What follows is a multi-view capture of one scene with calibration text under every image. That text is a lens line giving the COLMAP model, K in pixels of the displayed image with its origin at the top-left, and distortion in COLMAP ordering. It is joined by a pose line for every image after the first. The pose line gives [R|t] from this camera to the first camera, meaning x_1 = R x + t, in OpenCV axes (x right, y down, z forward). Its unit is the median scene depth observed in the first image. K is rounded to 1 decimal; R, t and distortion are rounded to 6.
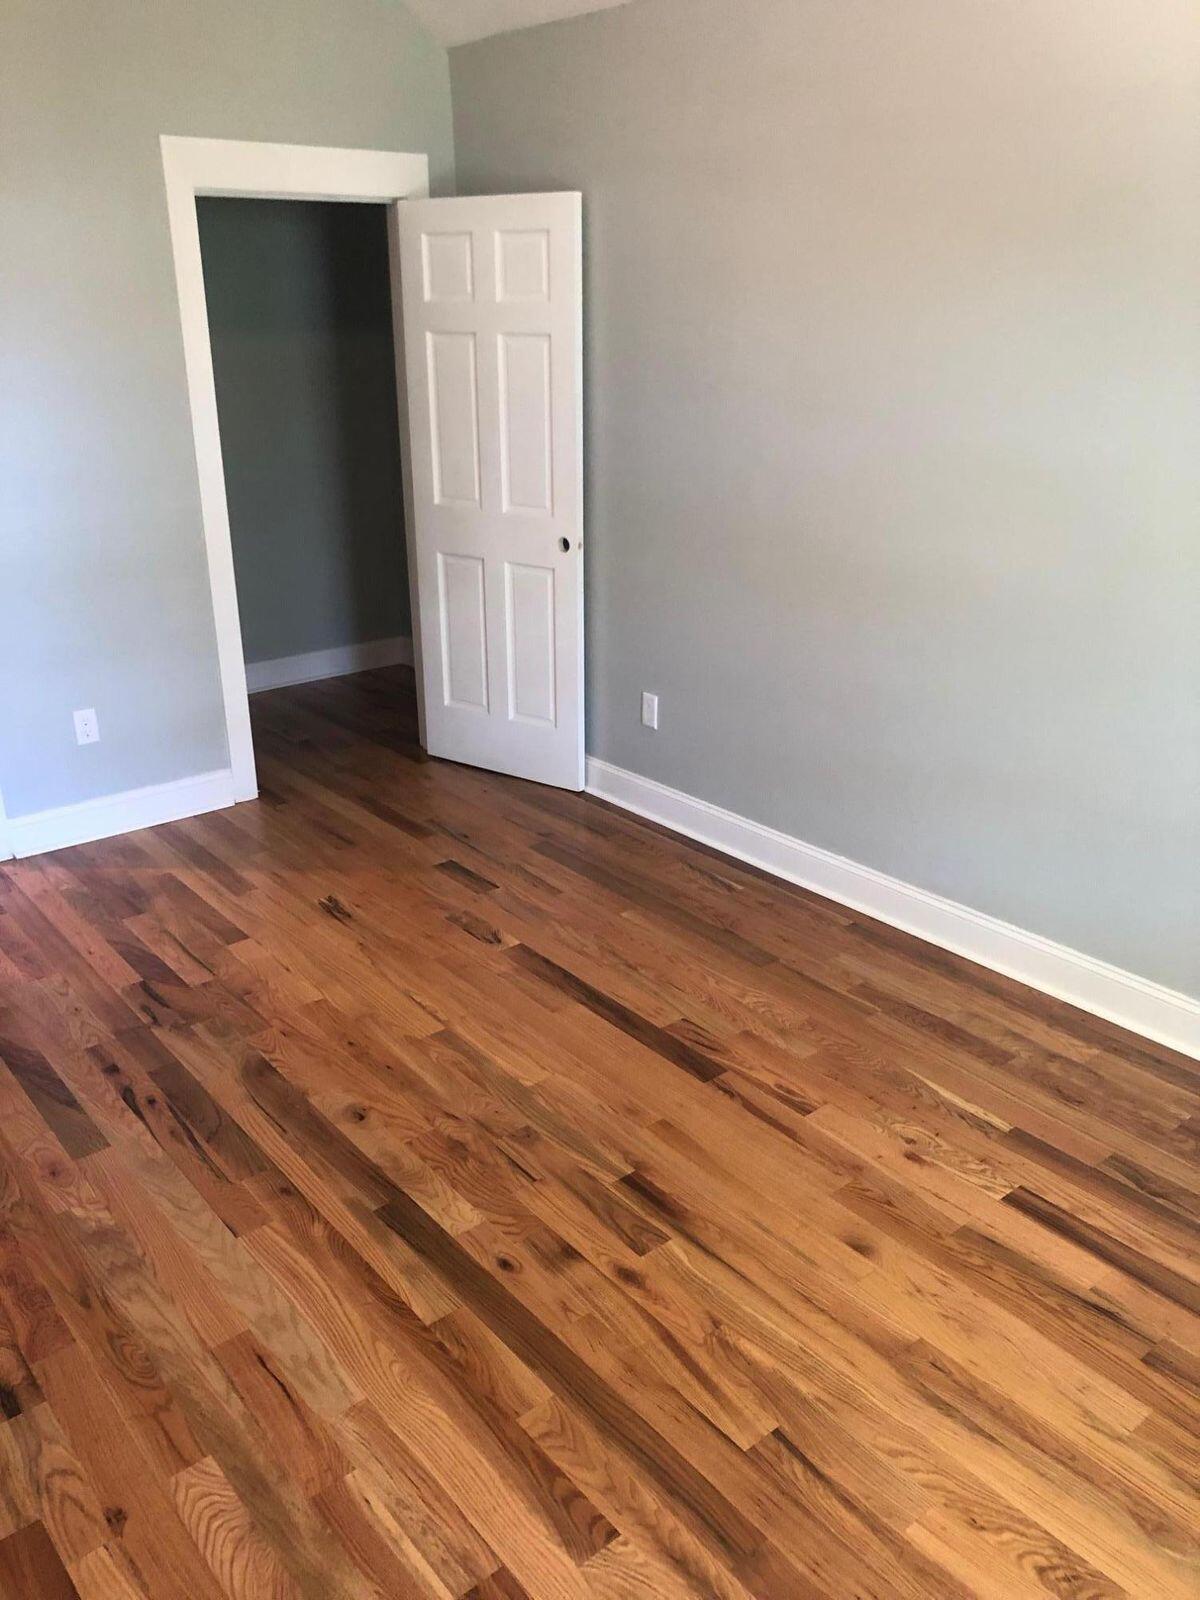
lens RADIAL K [[1303.1, 0, 600.0], [0, 1303.1, 800.0], [0, 0, 1]] dist [0.006099, -0.004429]
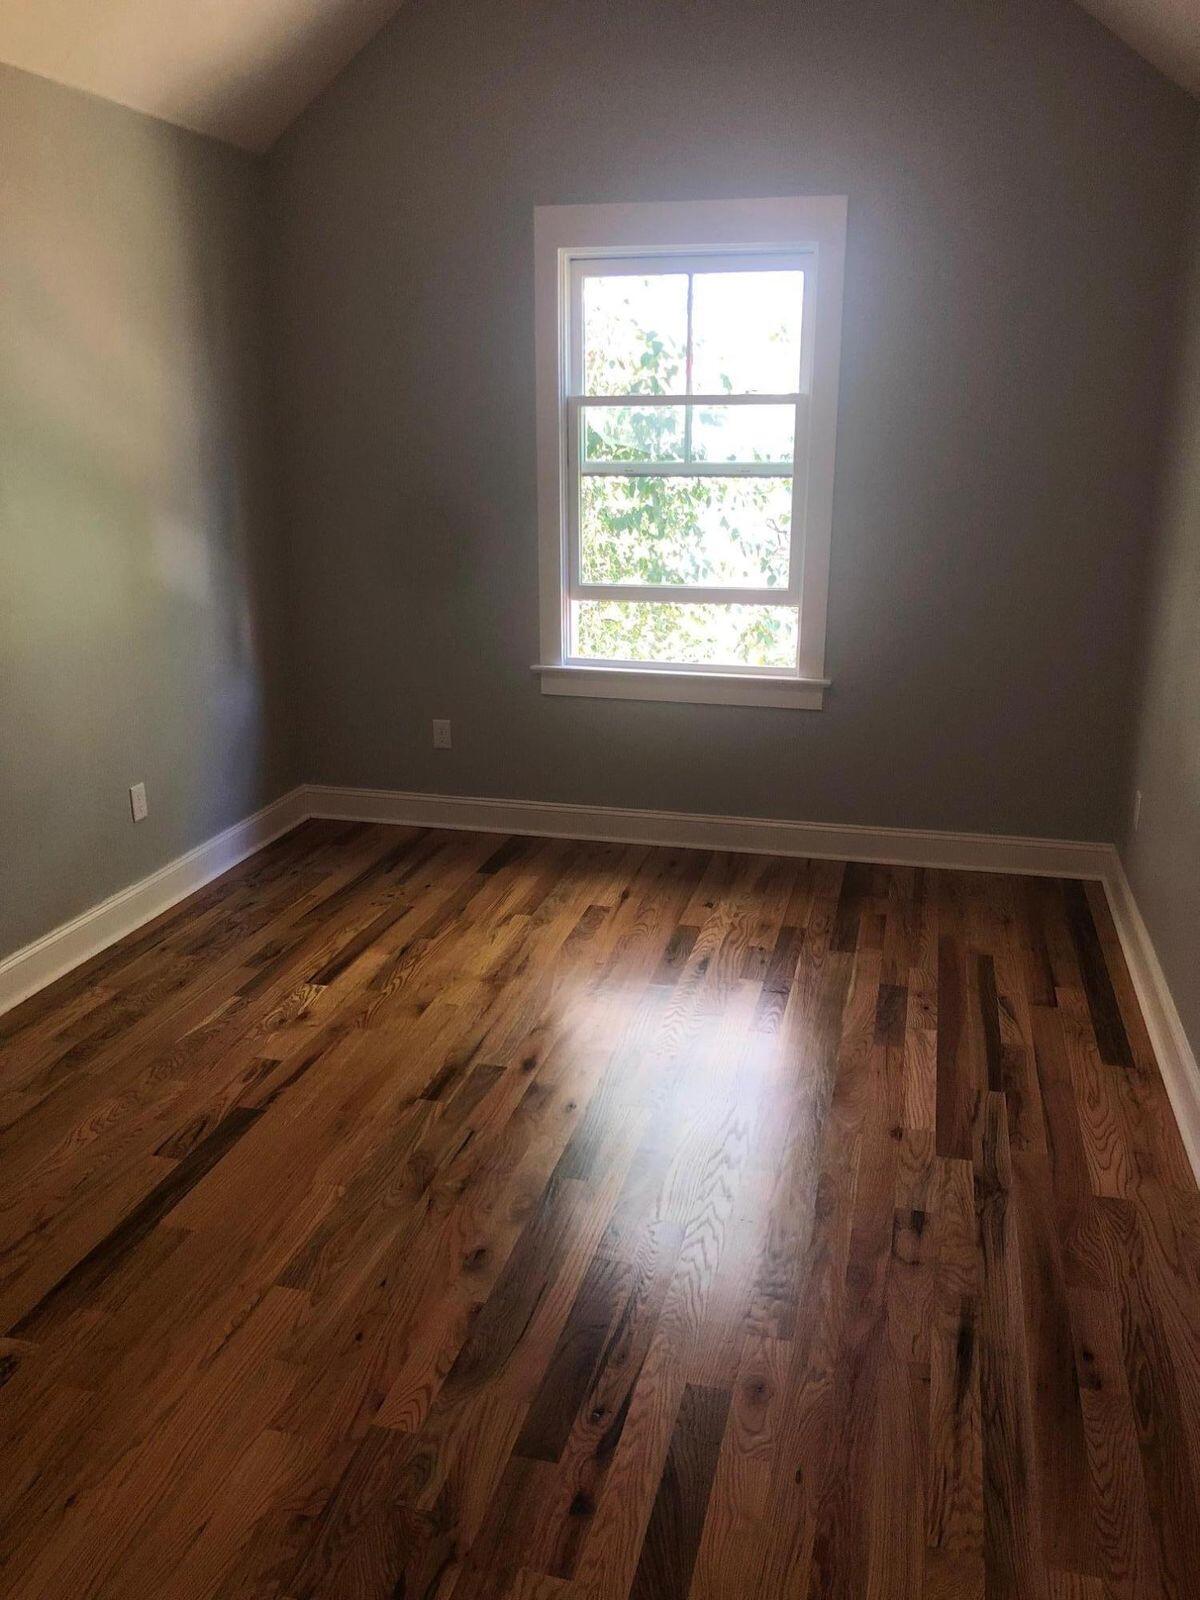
lens RADIAL K [[1303.1, 0, 600.0], [0, 1303.1, 800.0], [0, 0, 1]] dist [0.006099, -0.004429]
pose [[-0.596258, -0.222835, 0.771247, -0.833210], [0.299381, 0.829680, 0.471172, -0.402209], [-0.744881, 0.511836, -0.427990, 1.134079]]
